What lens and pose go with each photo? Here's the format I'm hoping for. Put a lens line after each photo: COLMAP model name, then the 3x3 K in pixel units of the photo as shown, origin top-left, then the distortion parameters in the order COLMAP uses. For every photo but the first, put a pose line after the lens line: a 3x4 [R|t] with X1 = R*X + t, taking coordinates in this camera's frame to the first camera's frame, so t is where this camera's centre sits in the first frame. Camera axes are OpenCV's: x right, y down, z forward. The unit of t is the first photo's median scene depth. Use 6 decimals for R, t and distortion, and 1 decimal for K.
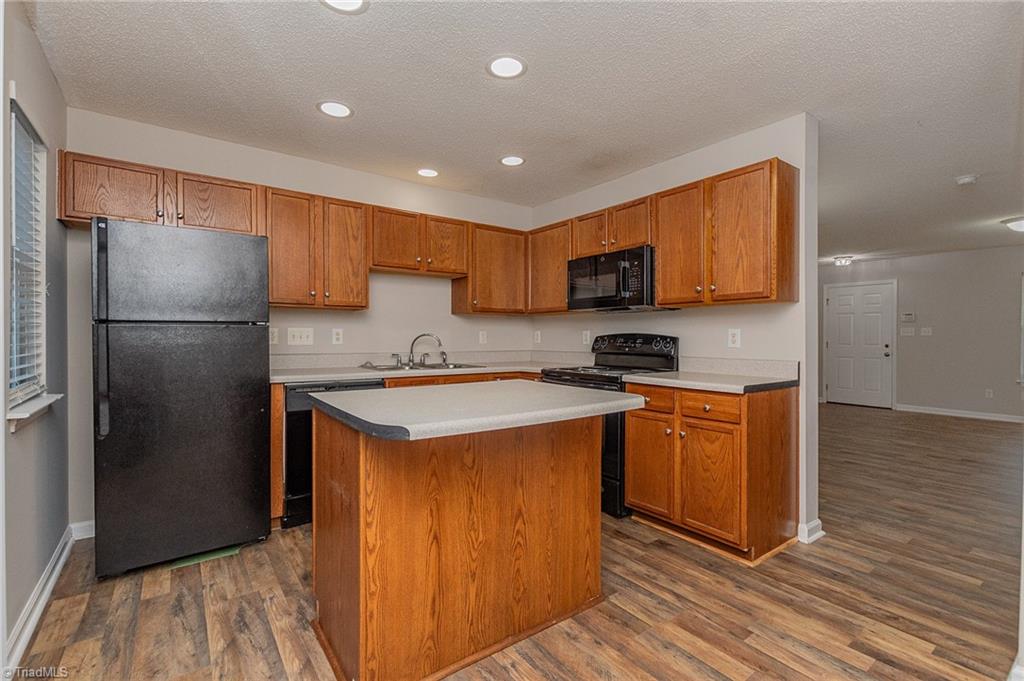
lens RADIAL K [[458.1, 0, 517.3], [0, 458.1, 339.8], [0, 0, 1]] dist [0.001204, -0.000124]
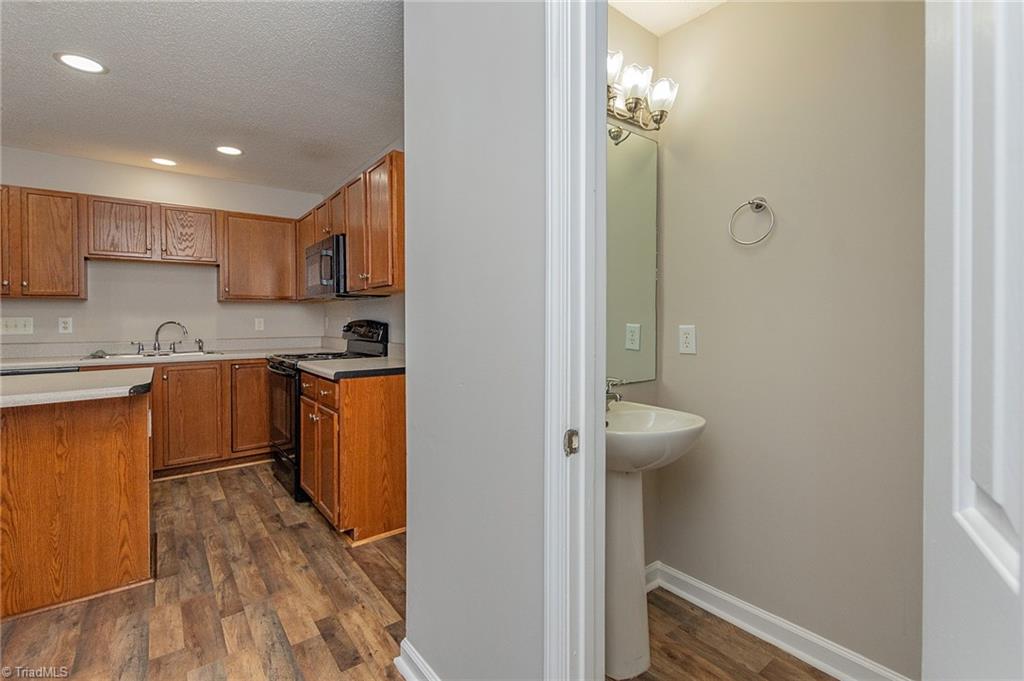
lens RADIAL K [[458.6, 0, 514.5], [0, 458.6, 322.0], [0, 0, 1]] dist [-0.001747, -0.001662]
pose [[0.999551, -0.008983, 0.028569, 0.920778], [0.009000, 0.999959, -0.000446, -0.009177], [-0.028563, 0.000703, 0.999592, -0.047057]]
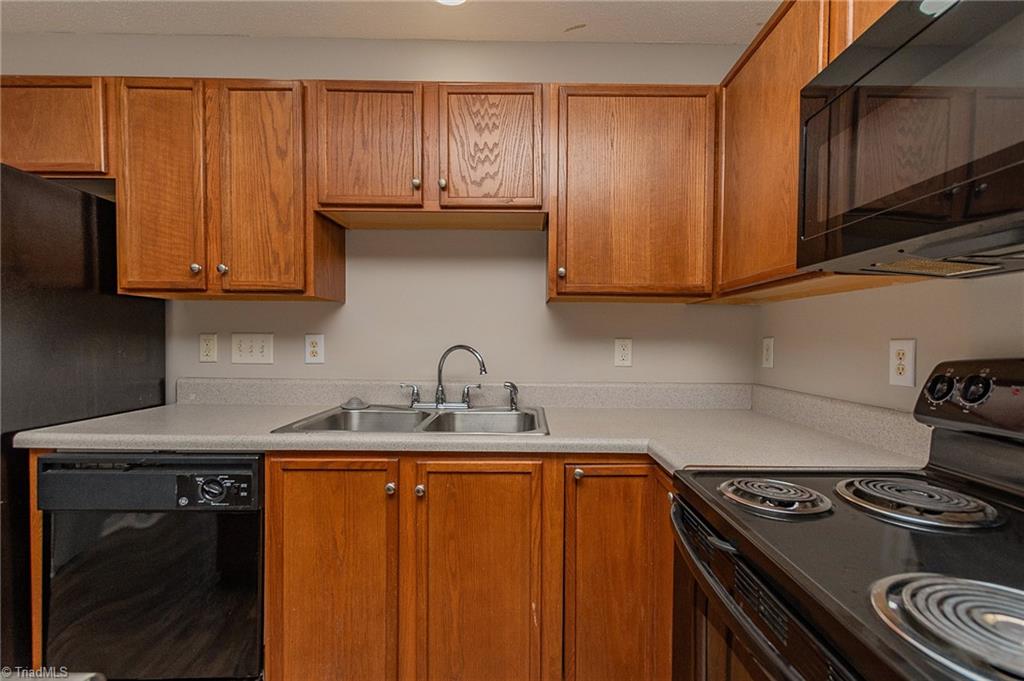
lens RADIAL K [[464.5, 0, 527.5], [0, 464.5, 350.4], [0, 0, 1]] dist [-0.001097, -0.000293]
pose [[0.807036, 0.020780, -0.590136, 0.246611], [-0.009927, 0.999717, 0.021627, -0.033346], [0.590419, -0.011596, 0.807014, 1.141577]]
